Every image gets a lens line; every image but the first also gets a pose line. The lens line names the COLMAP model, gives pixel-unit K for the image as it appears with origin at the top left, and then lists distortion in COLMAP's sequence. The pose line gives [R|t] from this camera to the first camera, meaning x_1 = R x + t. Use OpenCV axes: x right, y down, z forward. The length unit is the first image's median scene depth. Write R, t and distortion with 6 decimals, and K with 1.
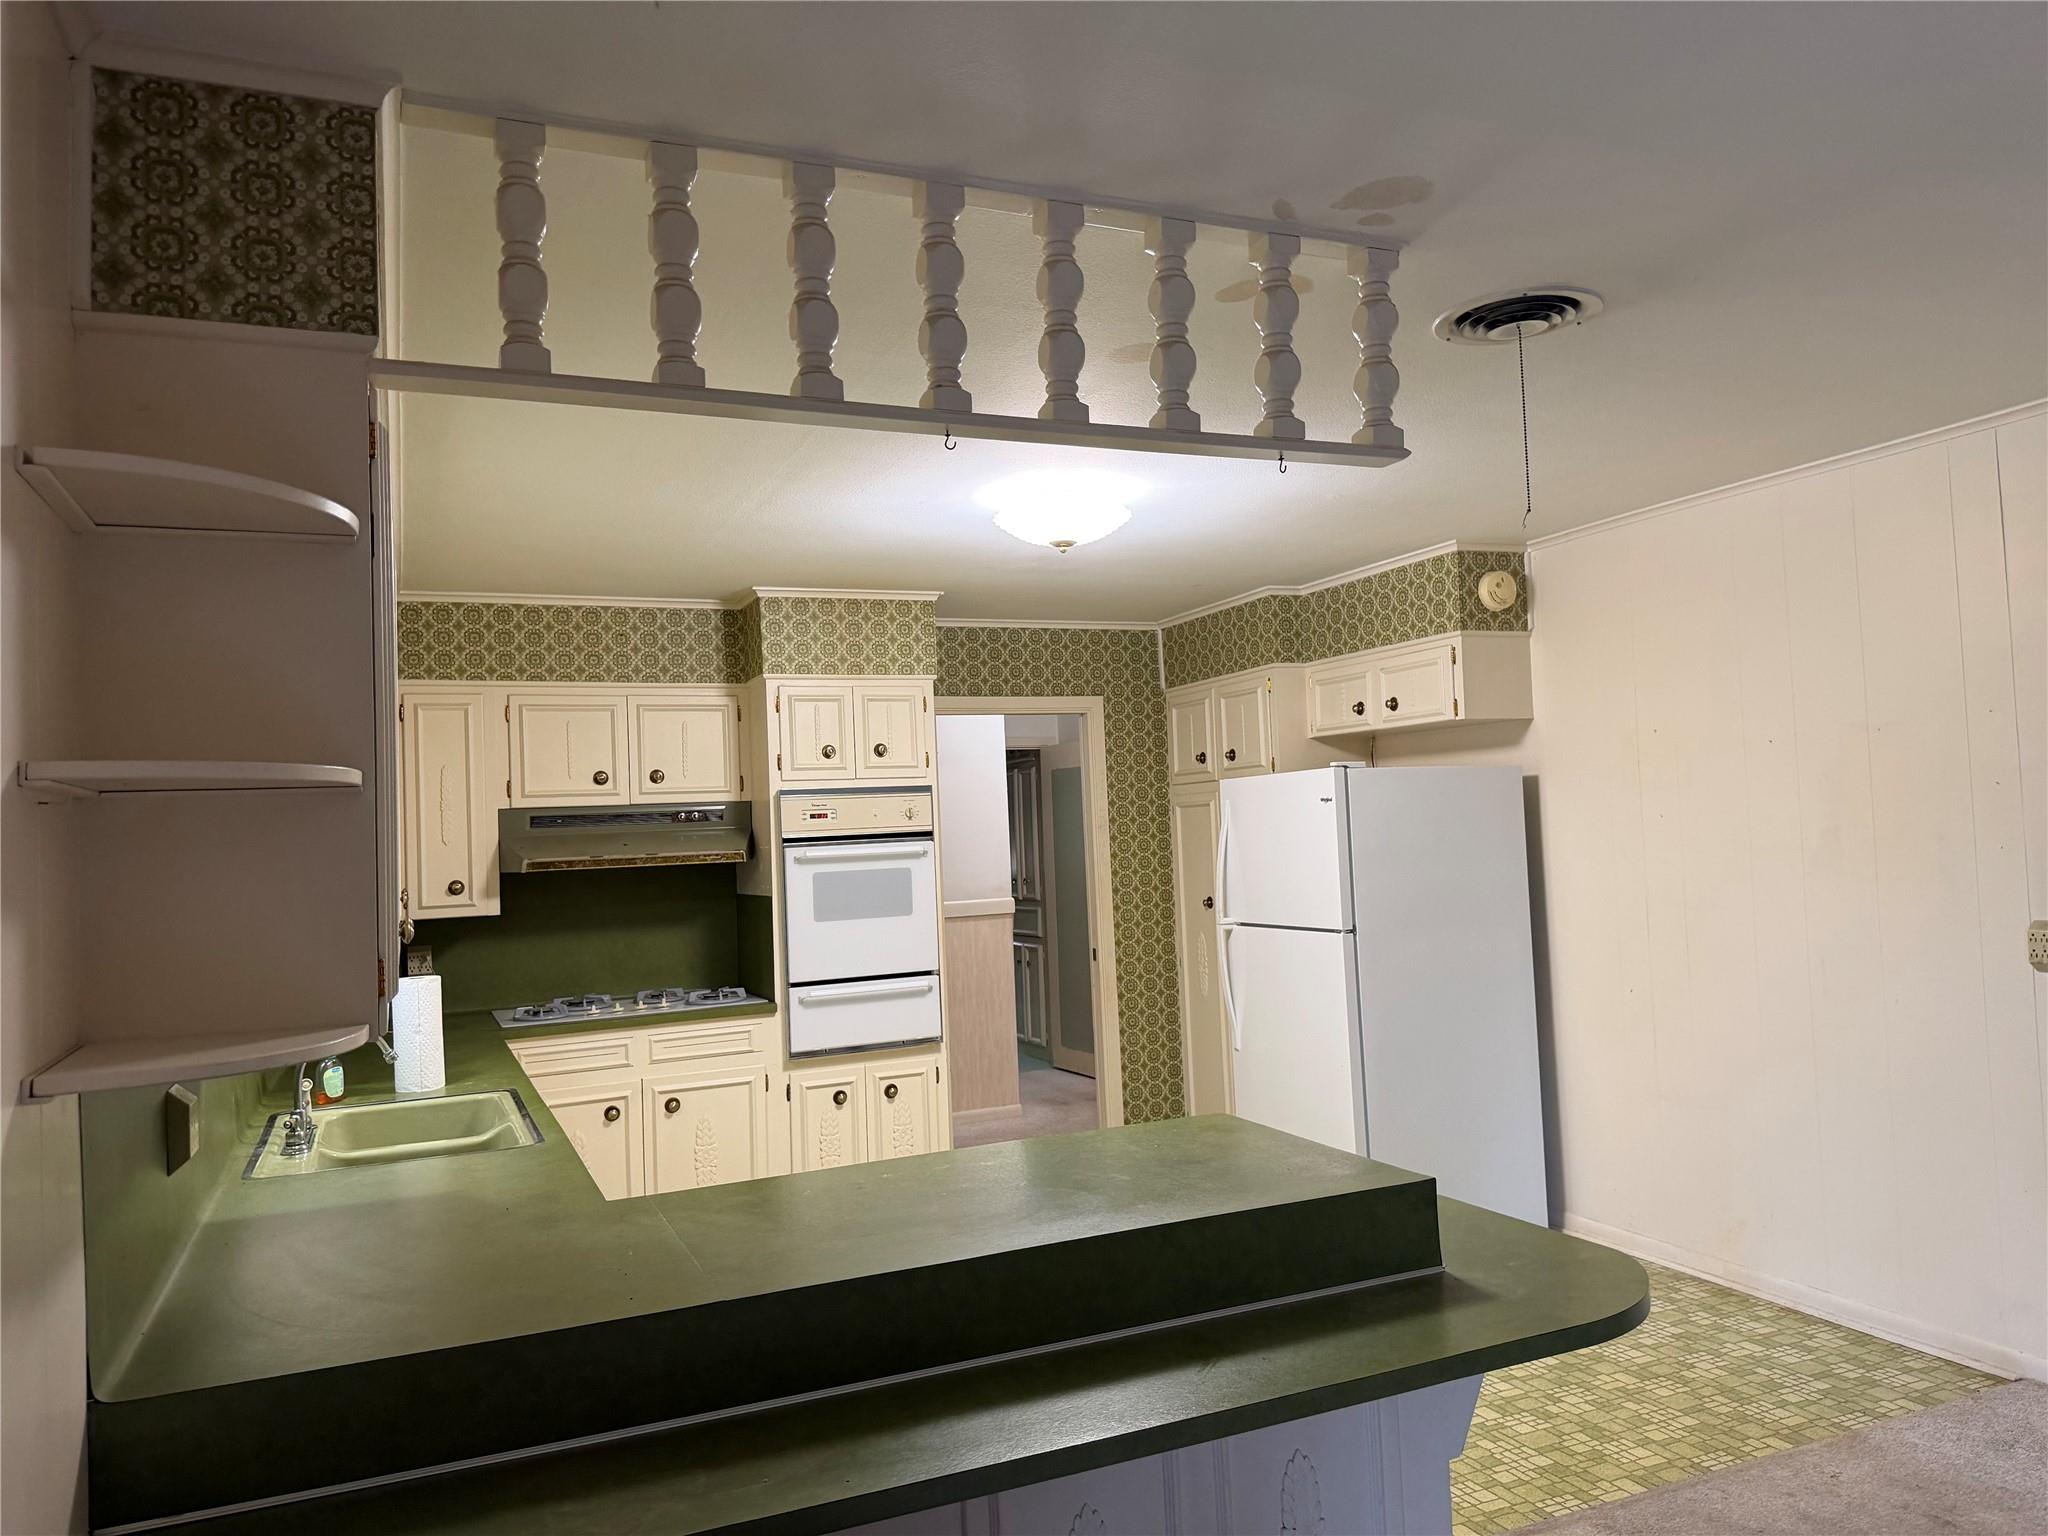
lens RADIAL K [[1443.3, 0, 1024.8], [0, 1443.3, 774.0], [0, 0, 1]] dist [0.173552, -0.199189]
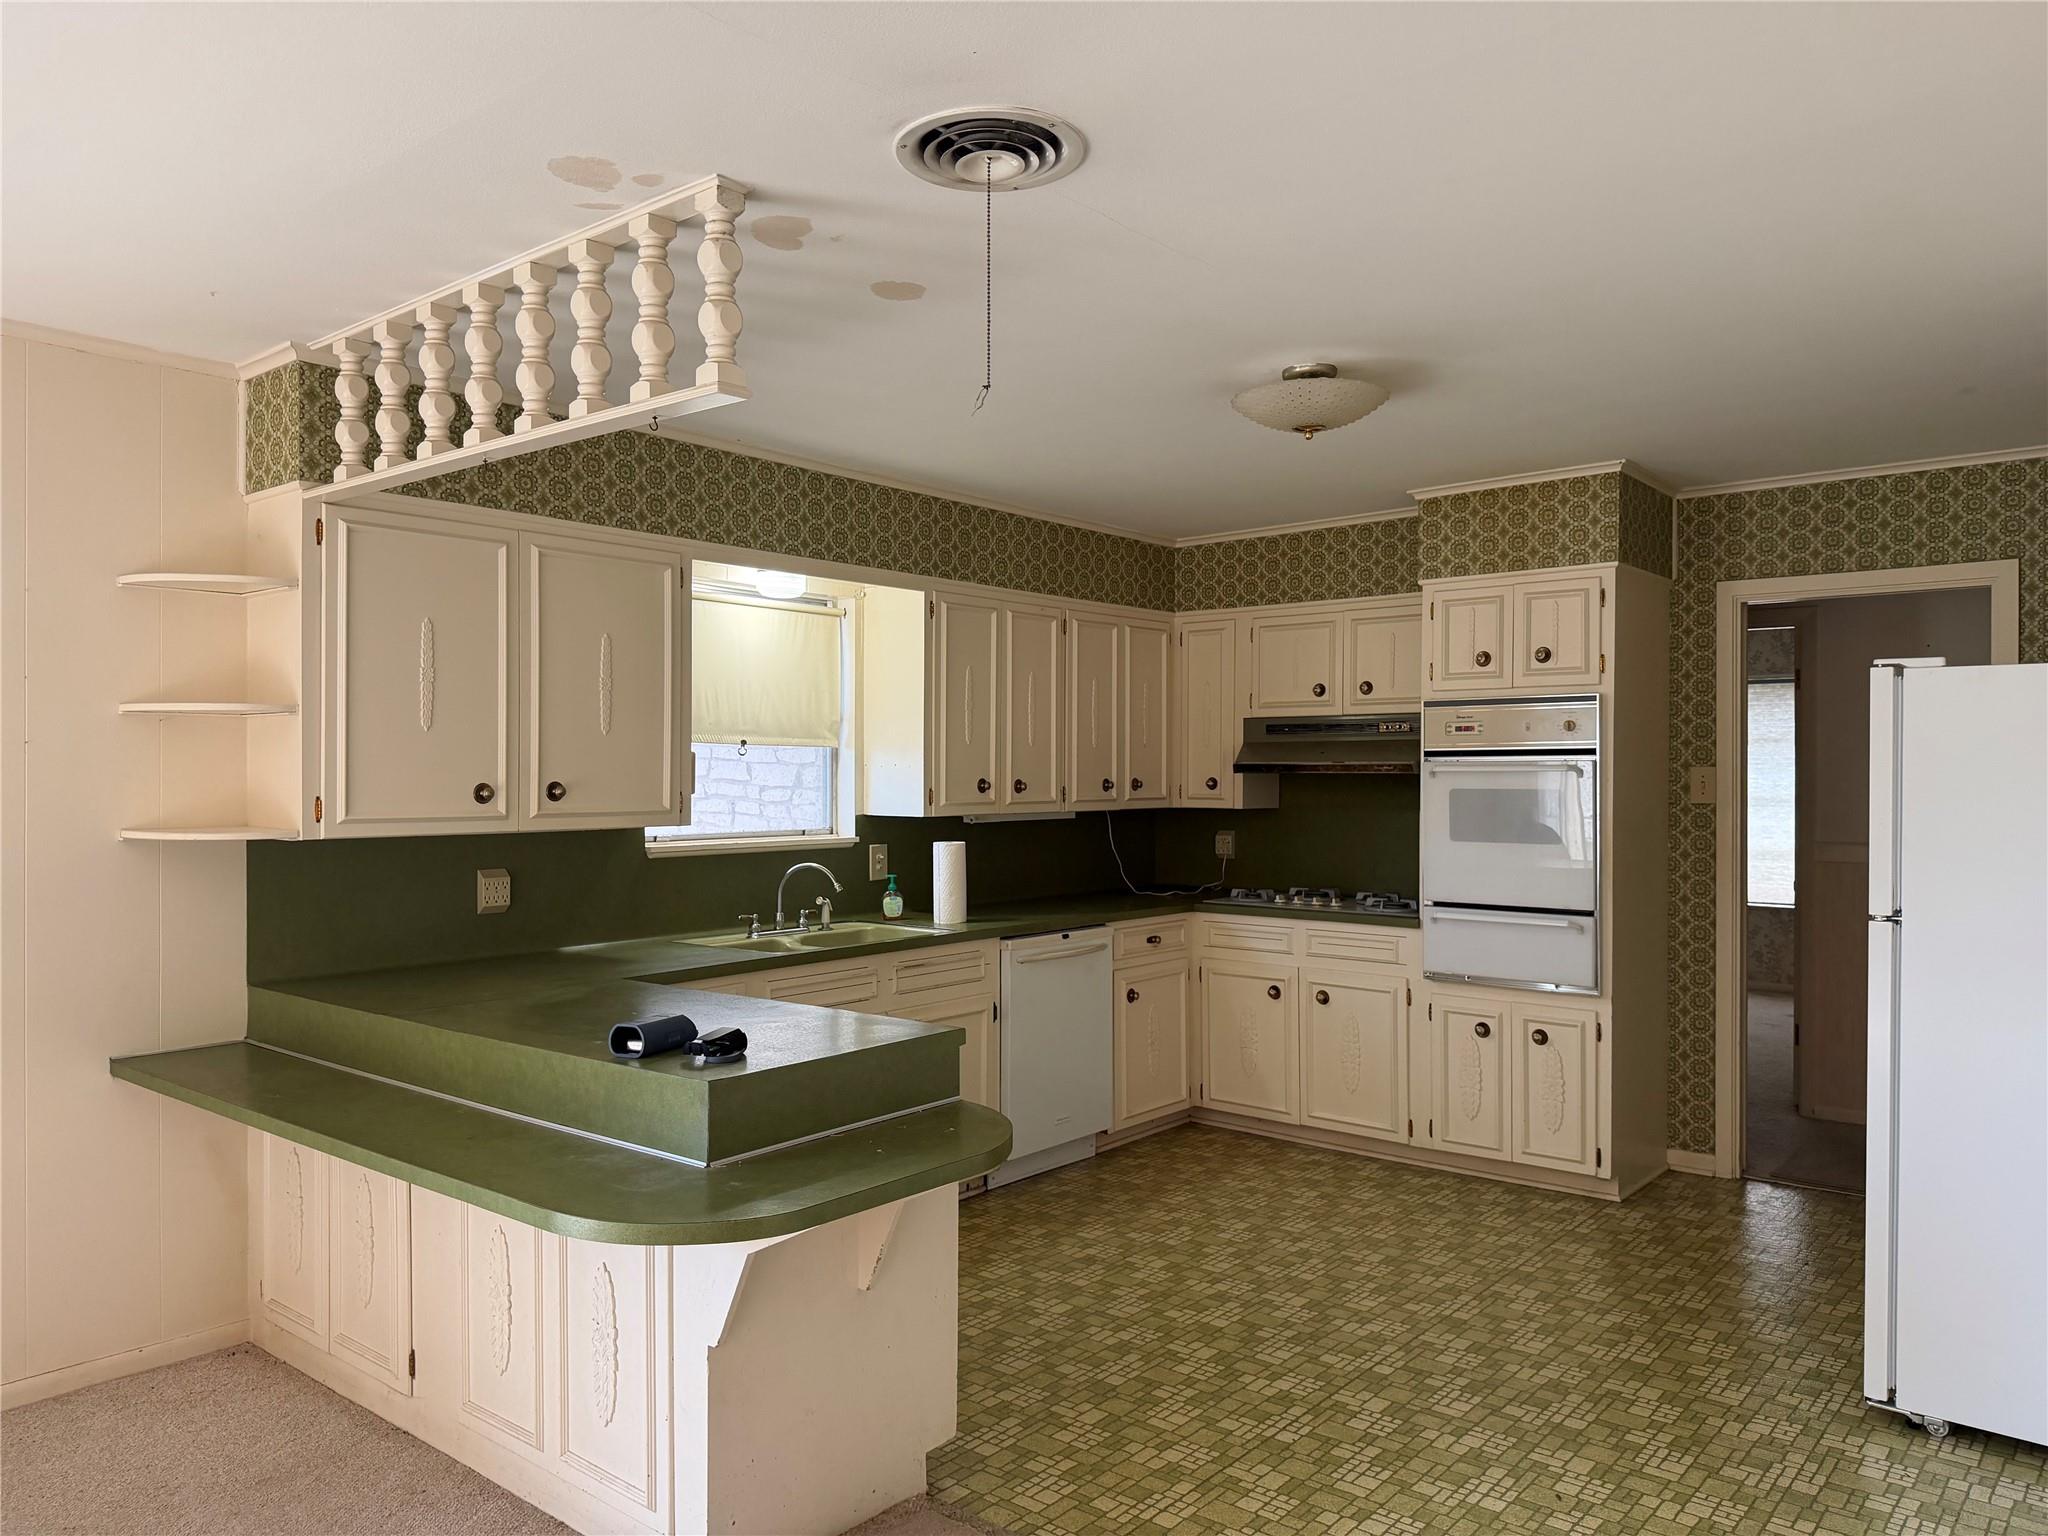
lens RADIAL K [[1424.2, 0, 1019.4], [0, 1424.2, 775.6], [0, 0, 1]] dist [0.106957, -0.196314]
pose [[0.445998, 0.045020, -0.893901, 0.552292], [0.019498, 0.998008, 0.059992, -0.001851], [0.894822, -0.044186, 0.444232, 0.327216]]
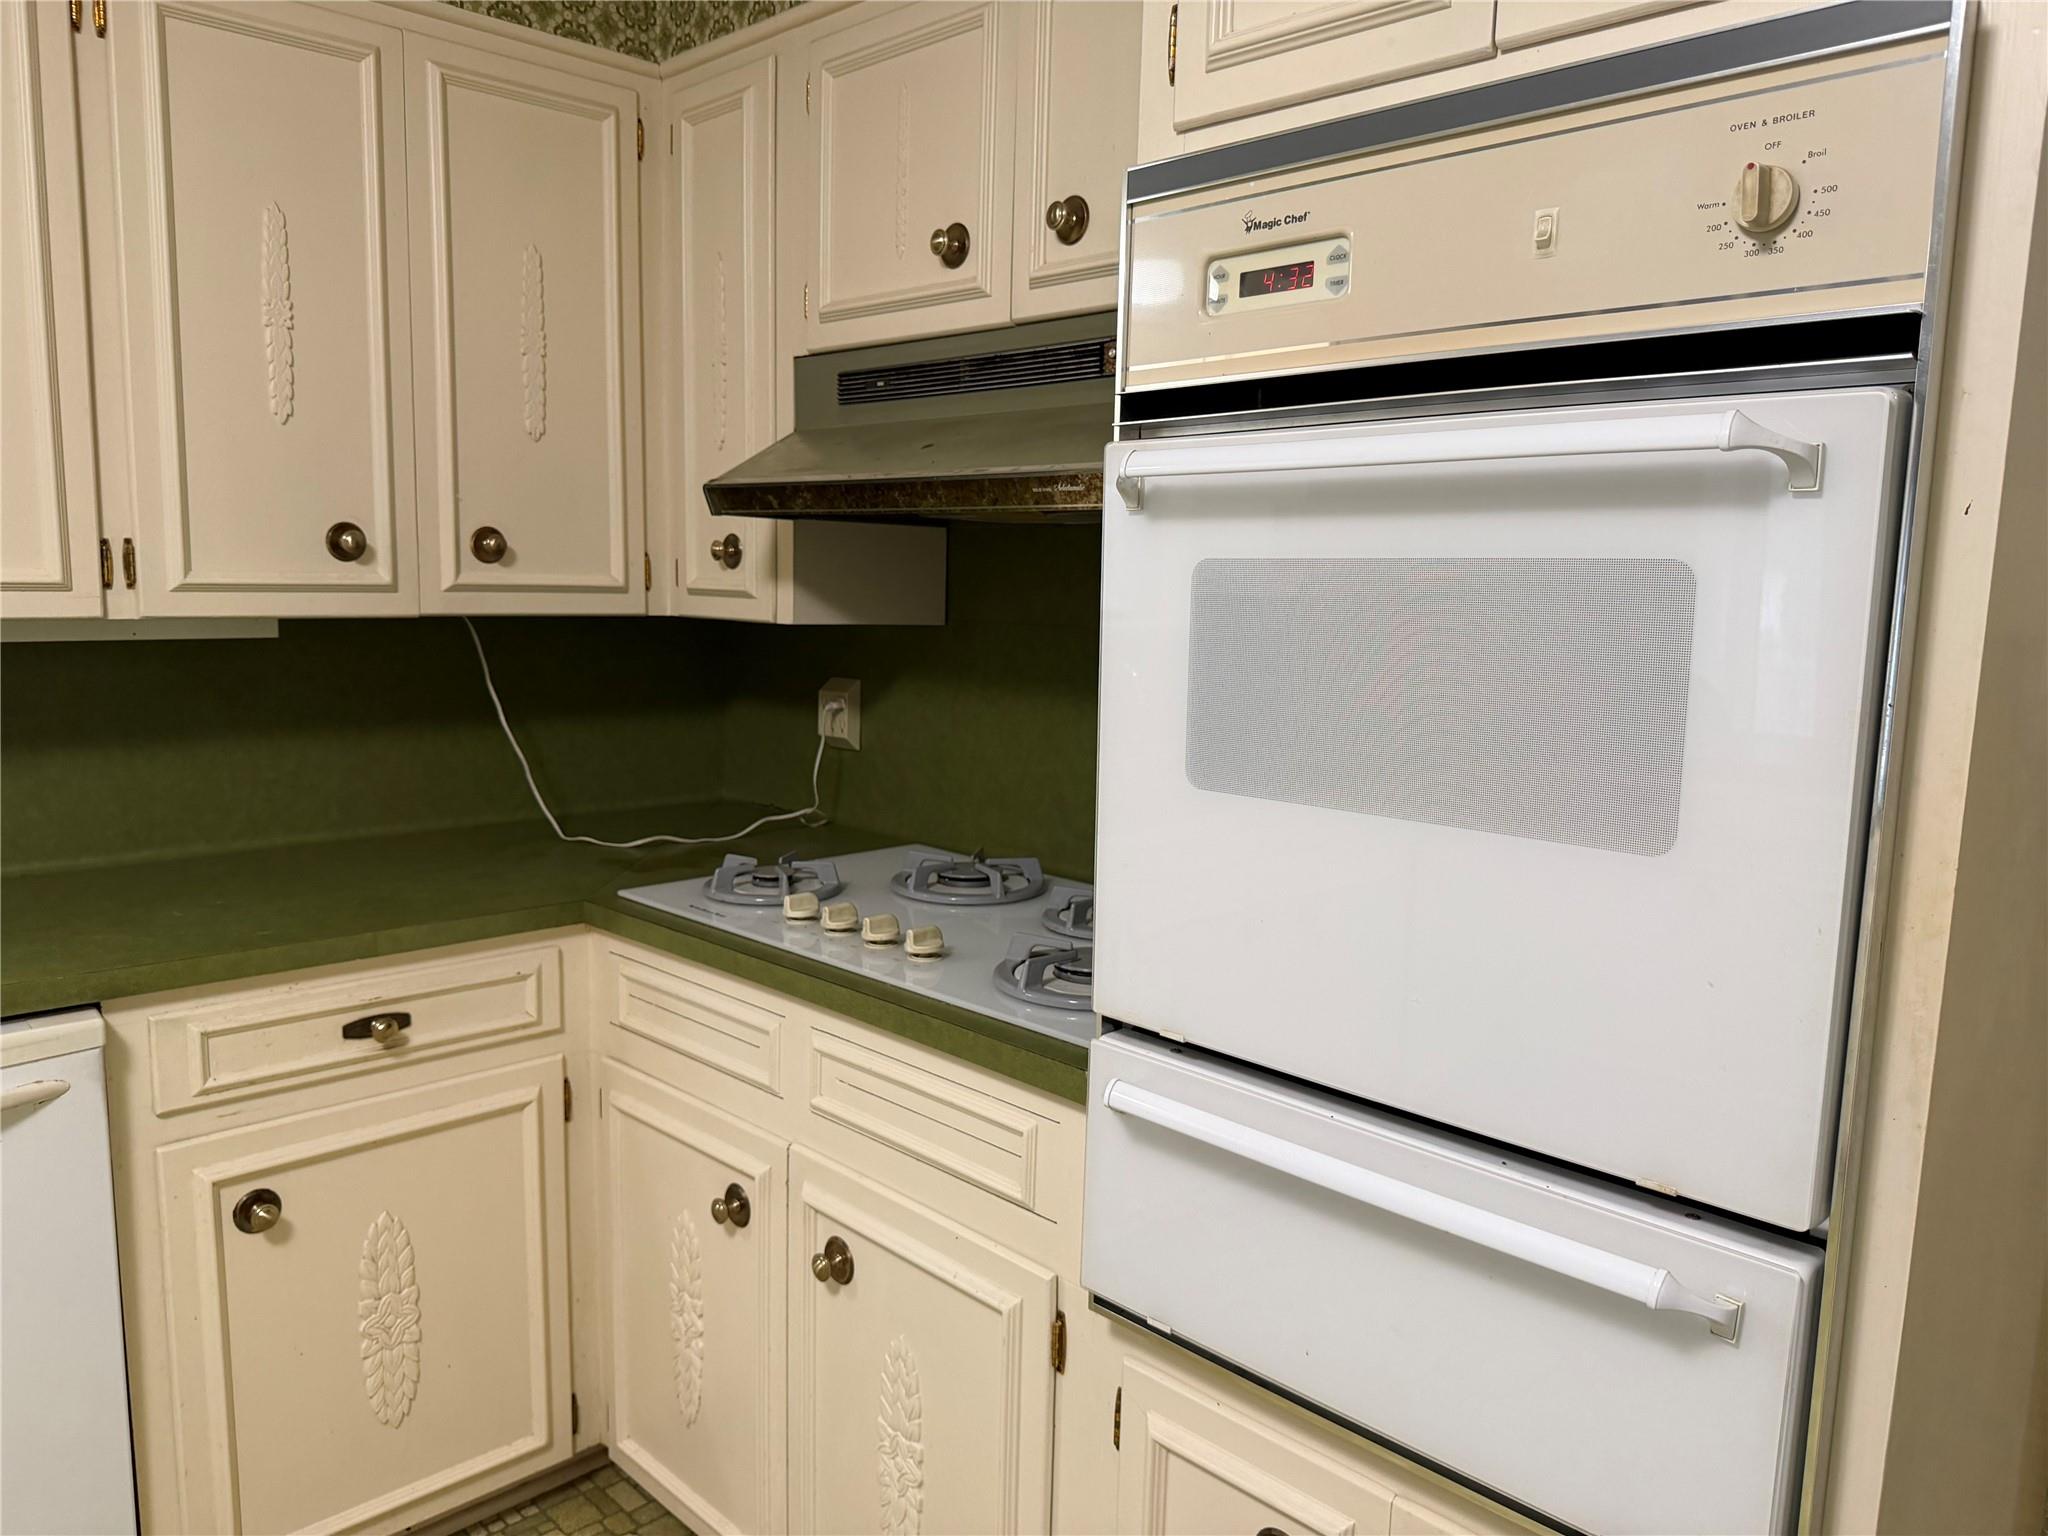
lens RADIAL K [[1435.7, 0, 1056.1], [0, 1435.7, 798.5], [0, 0, 1]] dist [0.127925, -0.226249]
pose [[0.373798, 0.190673, -0.907700, 0.045300], [-0.000243, 0.978661, 0.205480, 0.057844], [0.927510, -0.076588, 0.365868, 0.881356]]
